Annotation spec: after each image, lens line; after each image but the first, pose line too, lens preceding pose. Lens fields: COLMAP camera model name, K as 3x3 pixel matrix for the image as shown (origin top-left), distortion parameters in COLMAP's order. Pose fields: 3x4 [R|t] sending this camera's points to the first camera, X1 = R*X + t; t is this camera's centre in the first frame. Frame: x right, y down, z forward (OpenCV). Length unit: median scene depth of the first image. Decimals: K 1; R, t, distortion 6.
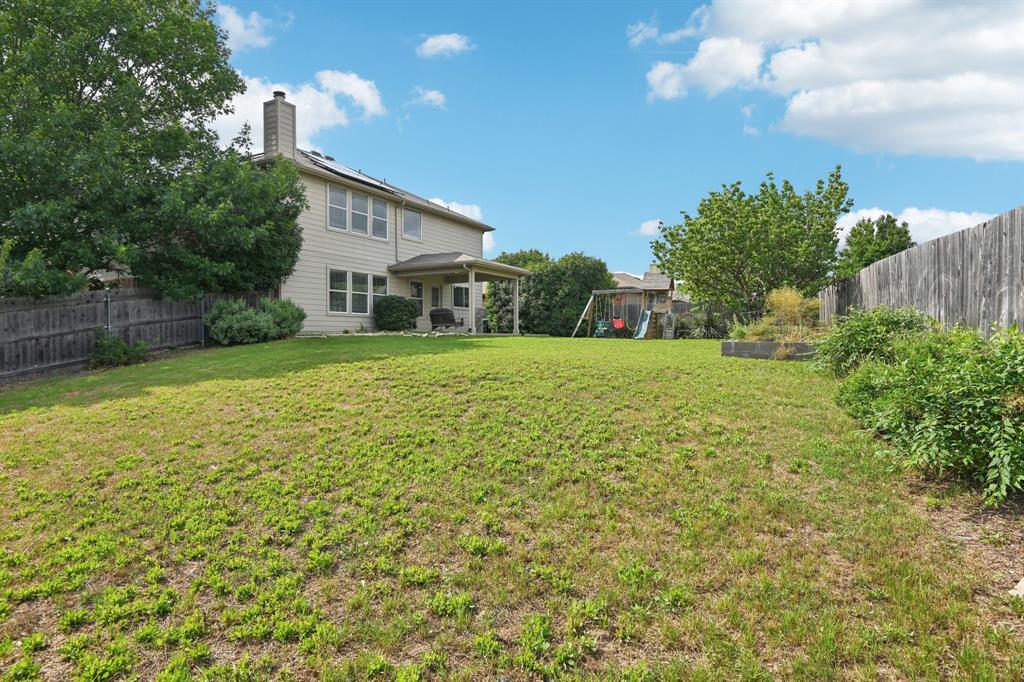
lens RADIAL K [[590.5, 0, 511.5], [0, 590.5, 340.5], [0, 0, 1]] dist [-0.000875, -0.000971]
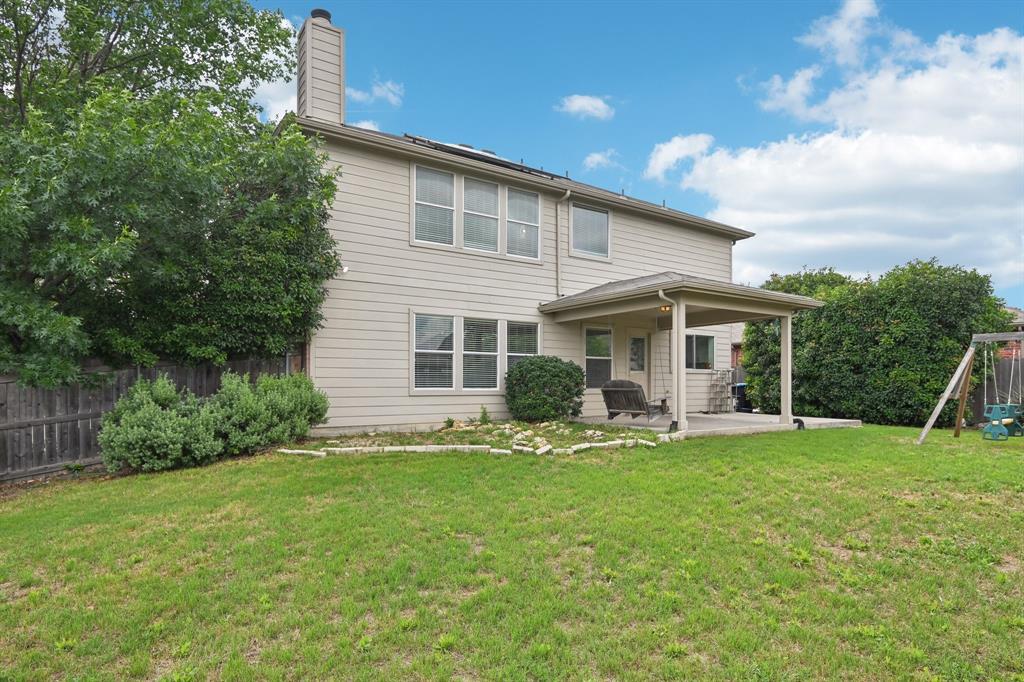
lens RADIAL K [[590.5, 0, 519.5], [0, 590.5, 380.2], [0, 0, 1]] dist [-0.000875, -0.000971]
pose [[0.896225, 0.000667, -0.443599, 0.029614], [-0.005087, 0.999949, -0.008776, -0.046241], [0.443570, 0.010122, 0.896182, 0.467676]]
